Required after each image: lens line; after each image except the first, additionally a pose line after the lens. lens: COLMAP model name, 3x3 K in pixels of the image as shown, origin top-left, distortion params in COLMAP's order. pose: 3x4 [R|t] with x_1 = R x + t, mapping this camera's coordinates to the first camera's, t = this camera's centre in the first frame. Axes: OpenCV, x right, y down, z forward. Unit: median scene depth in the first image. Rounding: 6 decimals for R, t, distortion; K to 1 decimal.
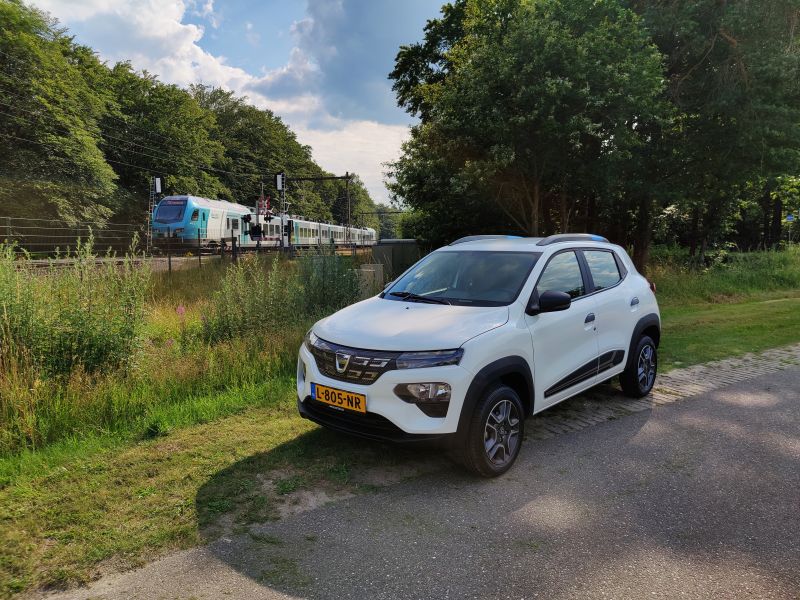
lens RADIAL K [[571.2, 0, 419.9], [0, 571.2, 299.2], [0, 0, 1]] dist [0.078399, -0.060082]
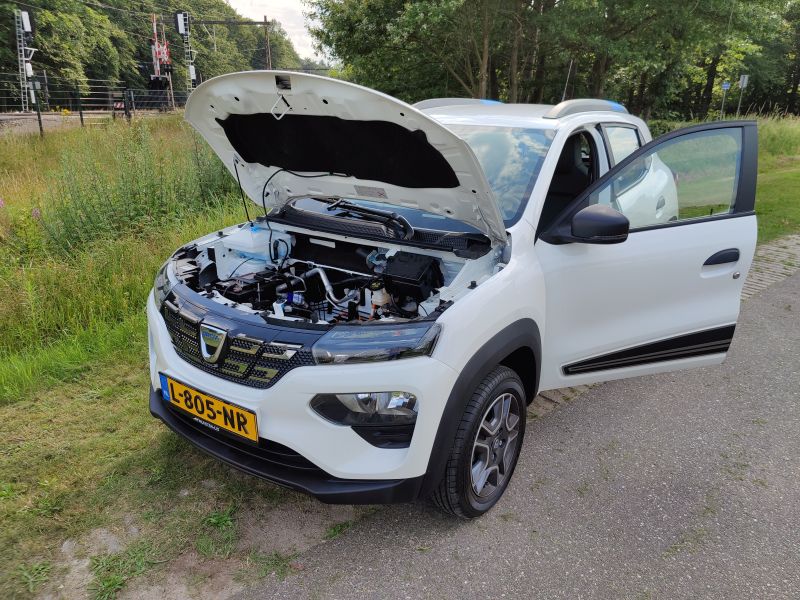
lens RADIAL K [[571.2, 0, 419.9], [0, 571.2, 299.2], [0, 0, 1]] dist [0.078399, -0.060082]
pose [[0.993465, -0.014952, 0.113156, -0.002501], [-0.010737, 0.974745, 0.223065, -0.050870], [-0.113634, -0.222822, 0.968214, 0.449299]]
